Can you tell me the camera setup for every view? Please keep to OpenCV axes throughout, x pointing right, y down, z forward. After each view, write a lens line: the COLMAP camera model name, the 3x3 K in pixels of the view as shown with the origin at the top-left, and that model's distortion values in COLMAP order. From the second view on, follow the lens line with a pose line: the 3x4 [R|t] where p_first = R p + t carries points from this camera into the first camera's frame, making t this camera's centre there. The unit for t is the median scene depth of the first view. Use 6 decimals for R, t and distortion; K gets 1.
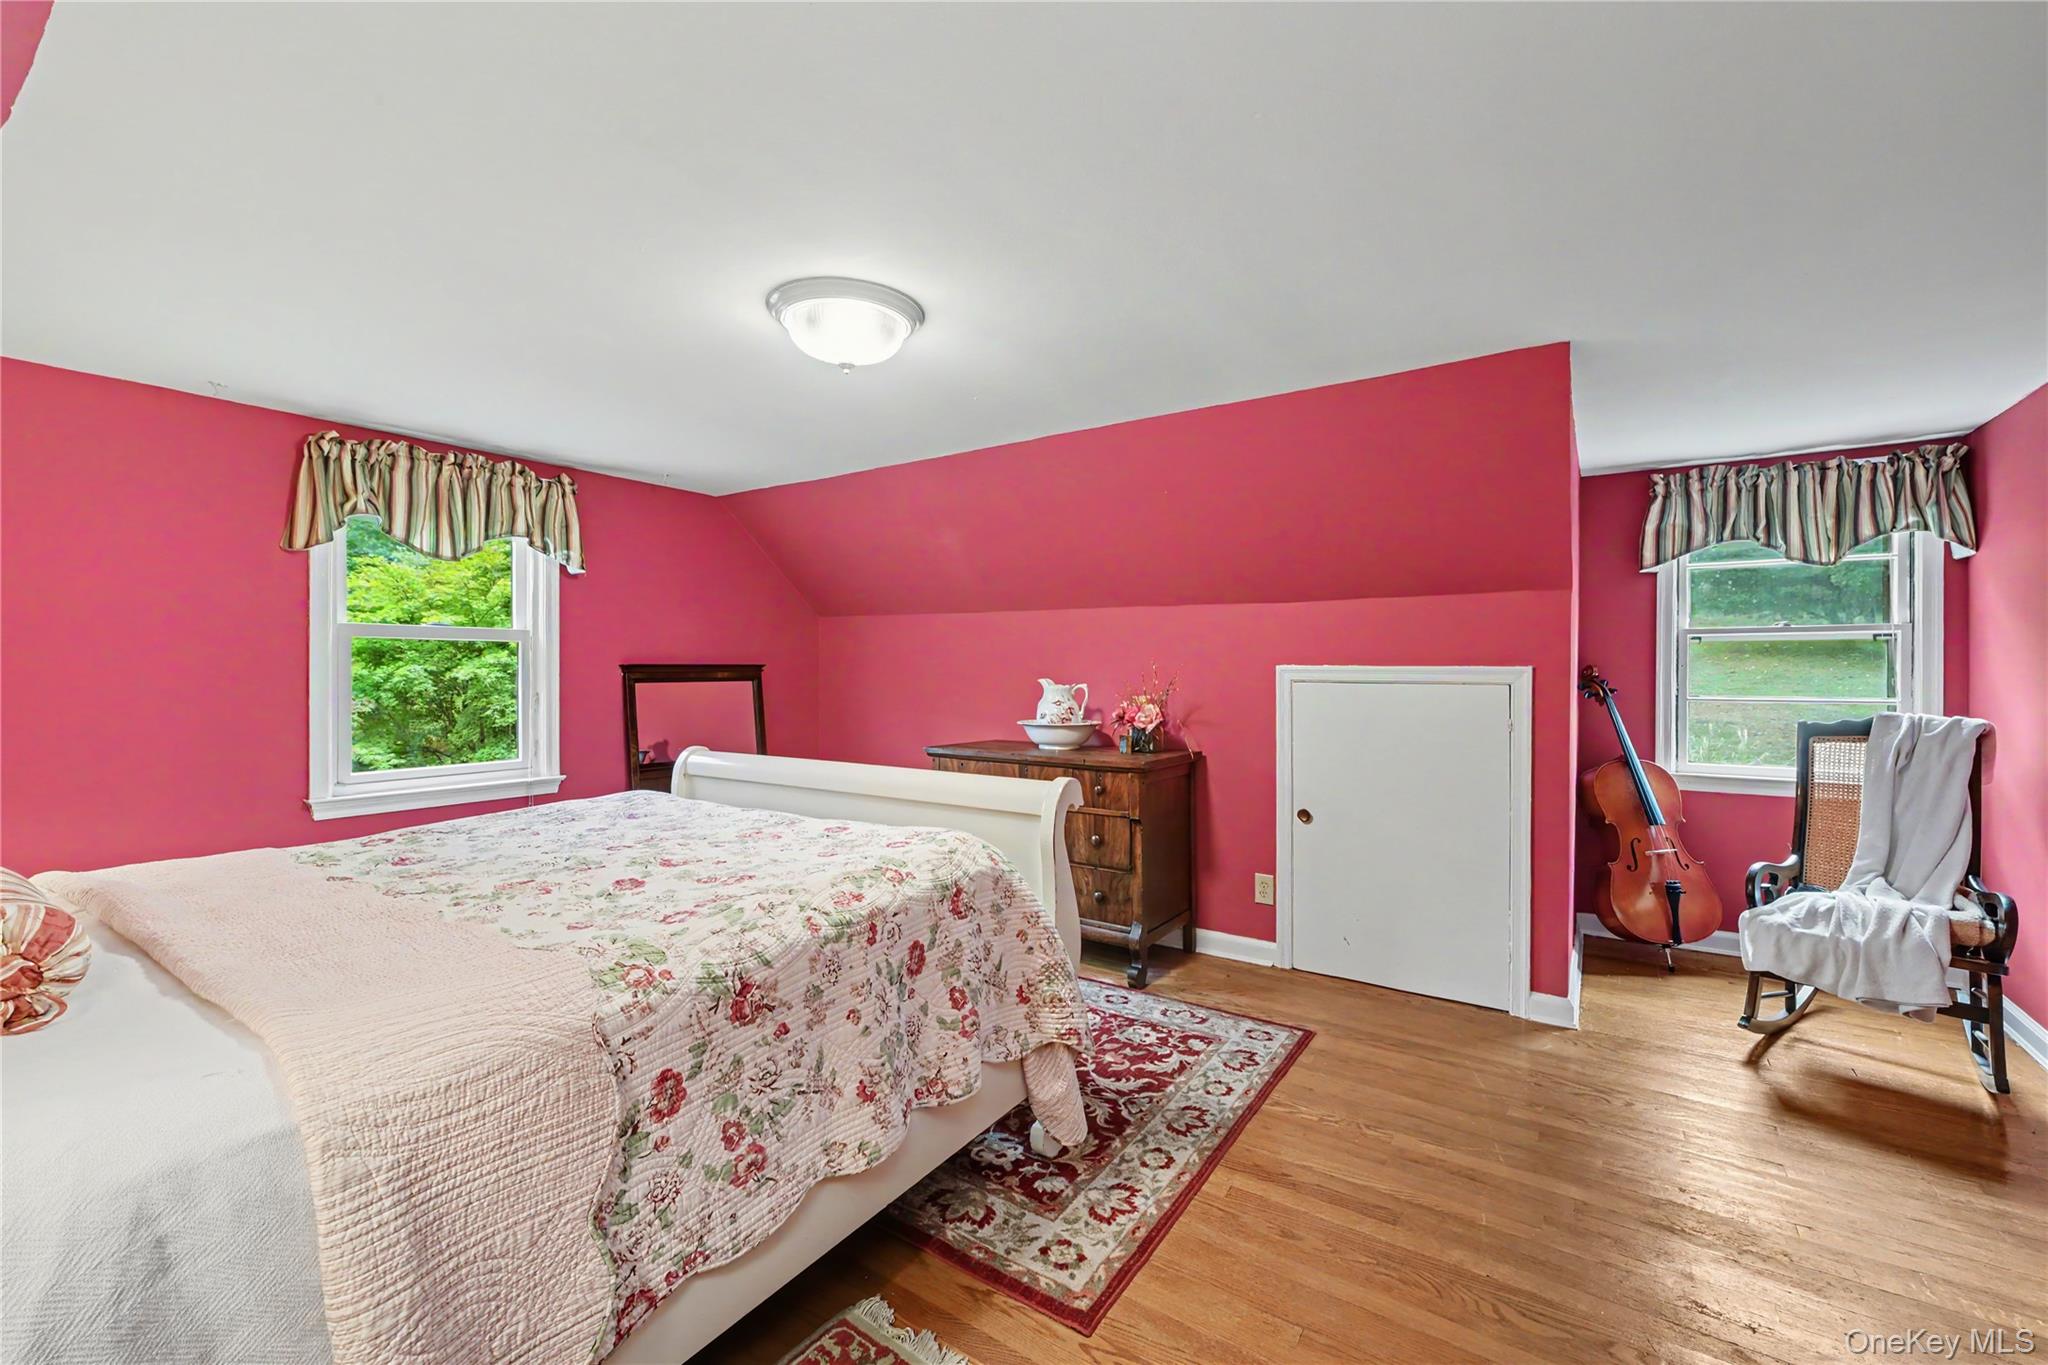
lens RADIAL K [[828.9, 0, 1016.6], [0, 828.9, 674.0], [0, 0, 1]] dist [-0.000079, -0.000107]
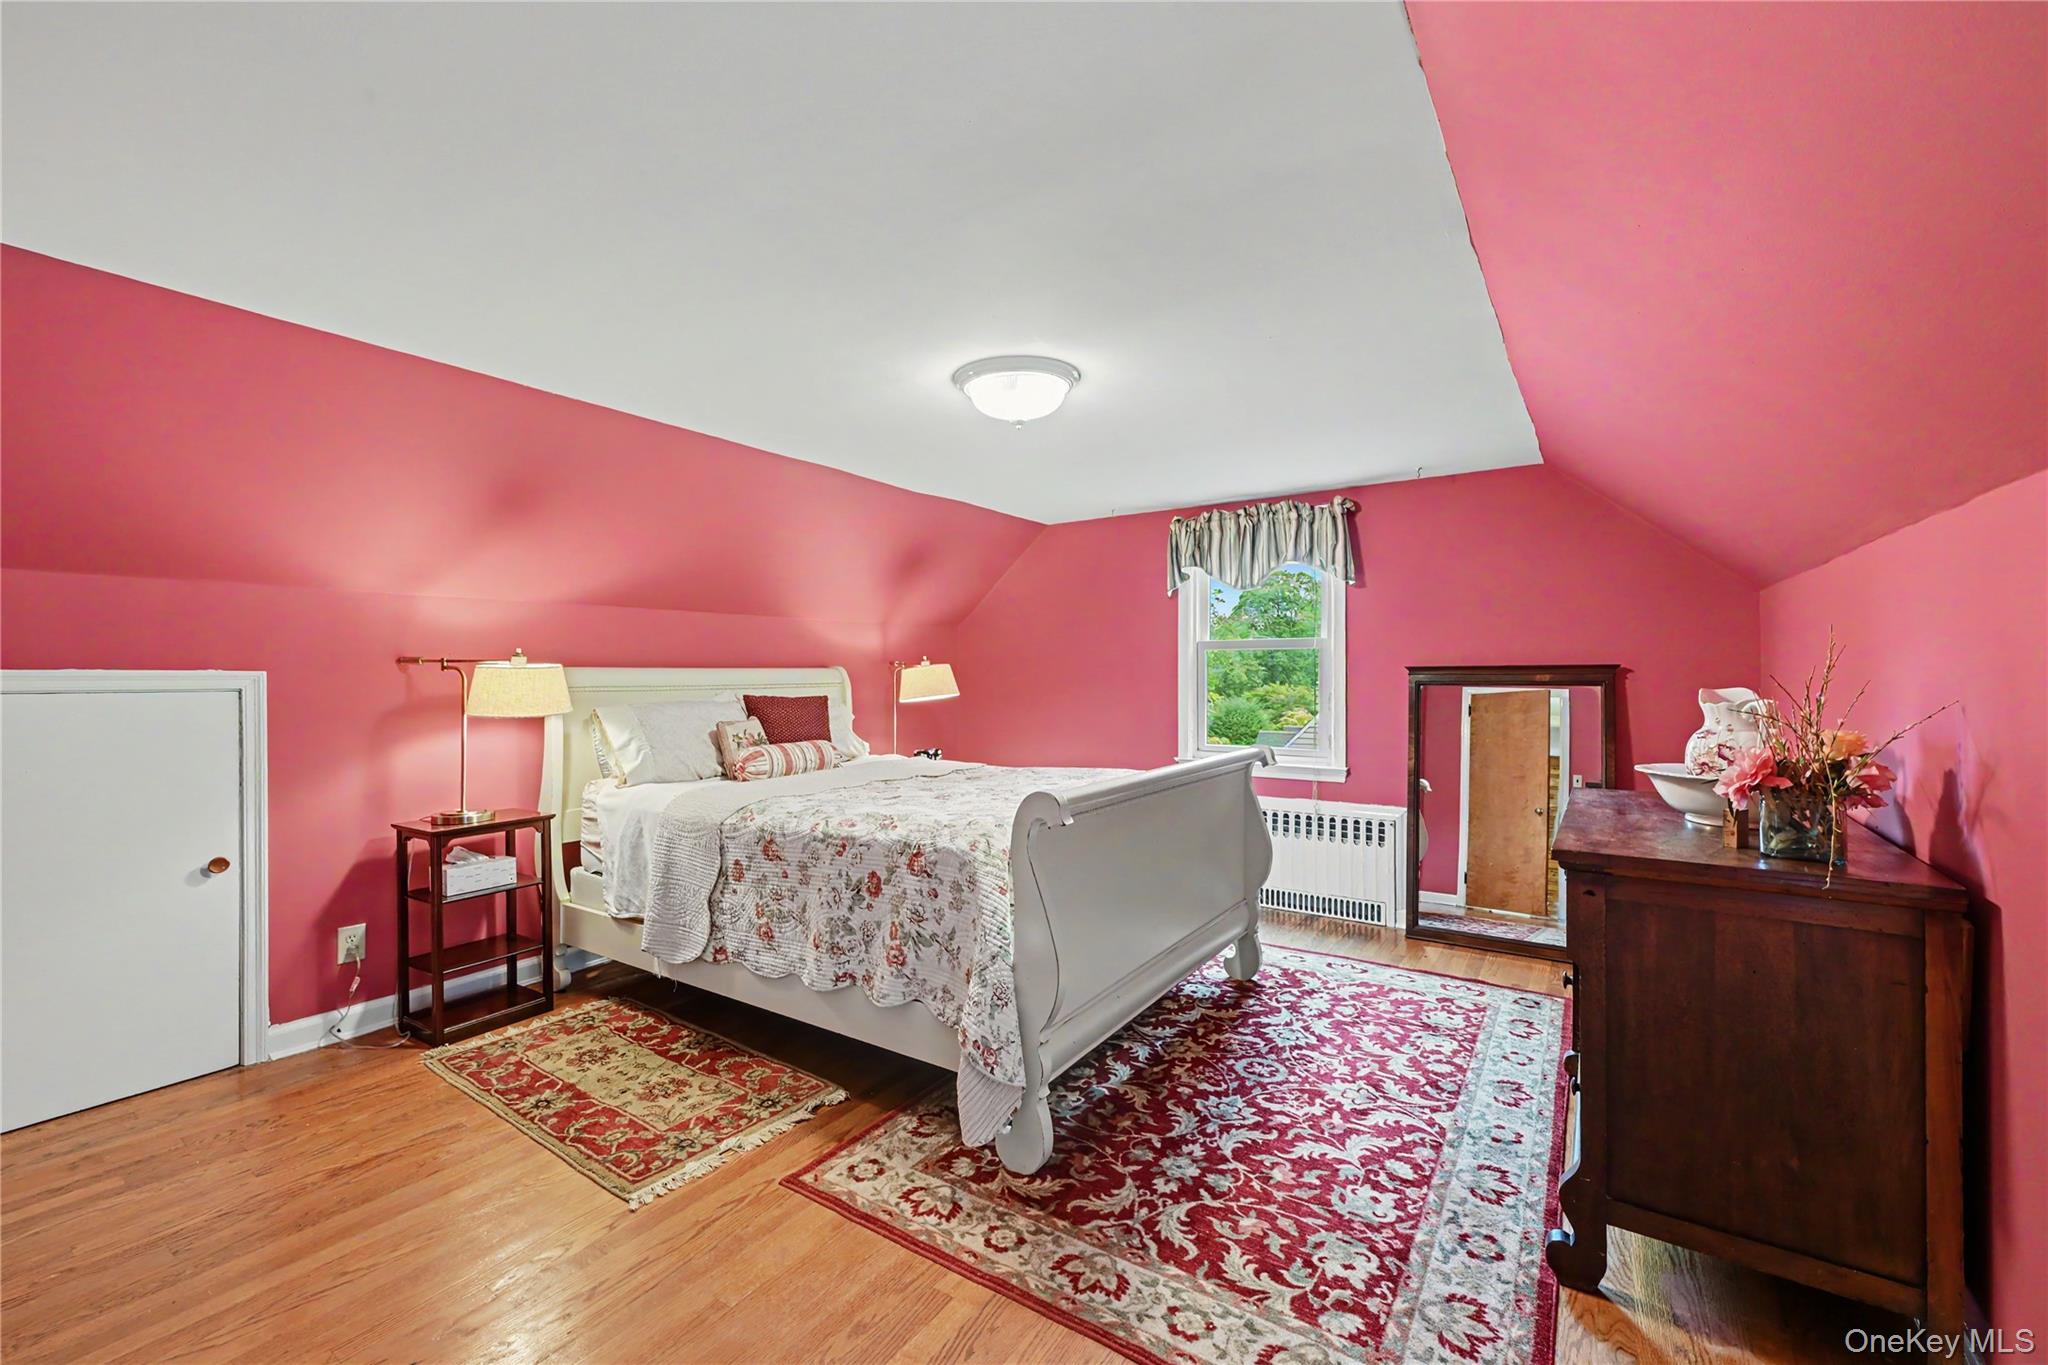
lens RADIAL K [[850.2, 0, 1017.6], [0, 850.2, 675.2], [0, 0, 1]] dist [-0.000817, -0.000619]
pose [[0.002136, 0.001625, -0.999996, 1.037780], [-0.000172, 0.999999, 0.001625, -0.004571], [0.999998, 0.000168, 0.002136, 0.995923]]
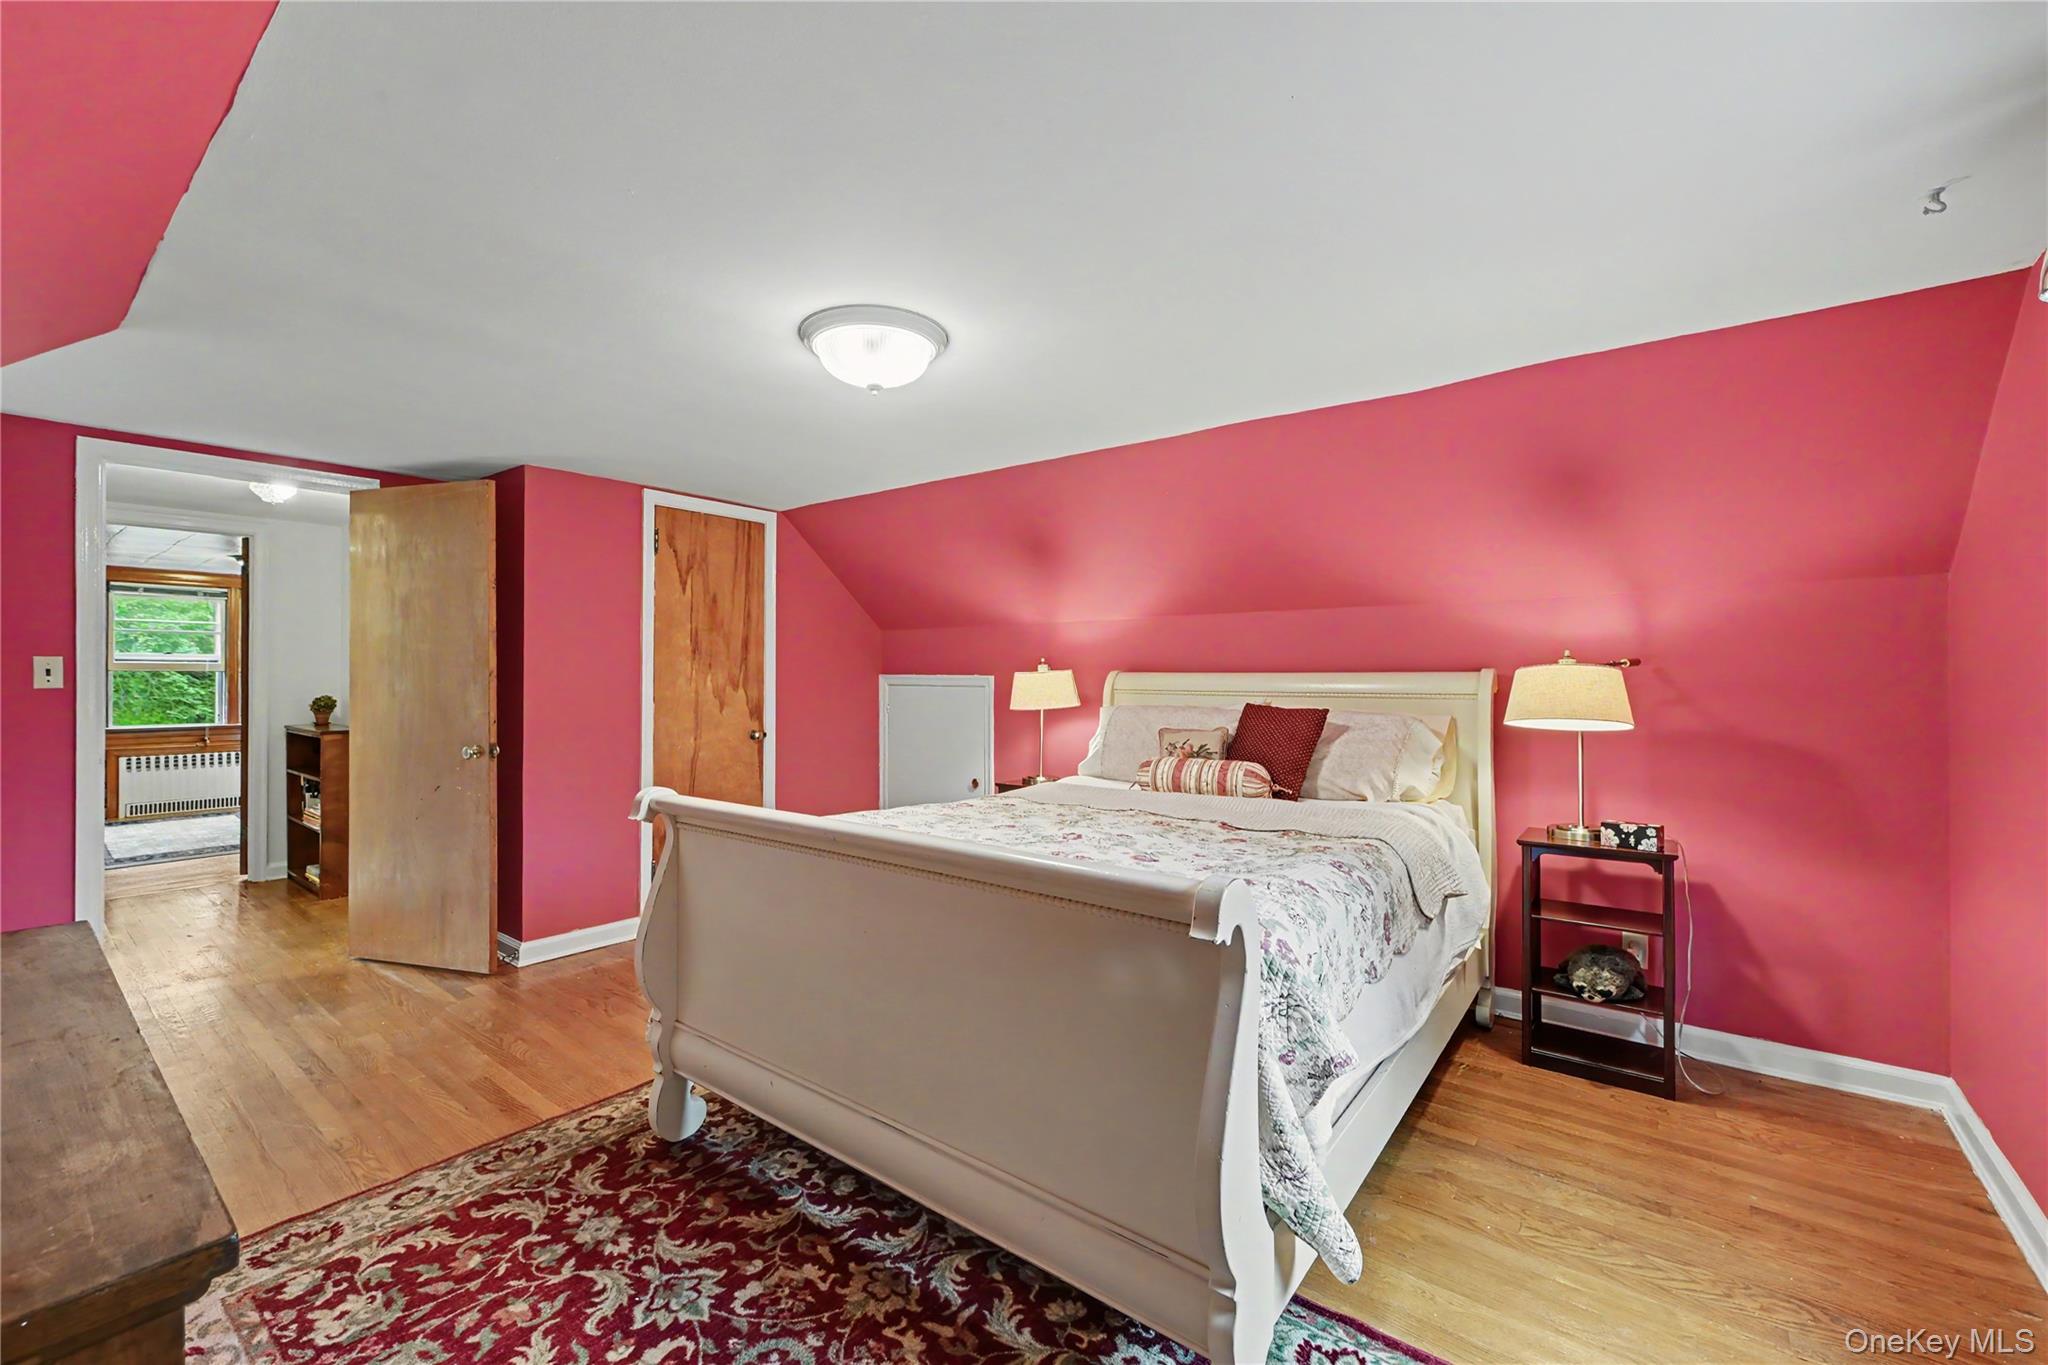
lens RADIAL K [[850.2, 0, 1017.6], [0, 850.2, 675.2], [0, 0, 1]] dist [-0.000817, -0.000619]
pose [[-0.997596, -0.003201, 0.069220, -0.461602], [-0.003131, 0.999994, 0.001119, -0.013568], [-0.069224, 0.000900, -0.997601, 2.053231]]
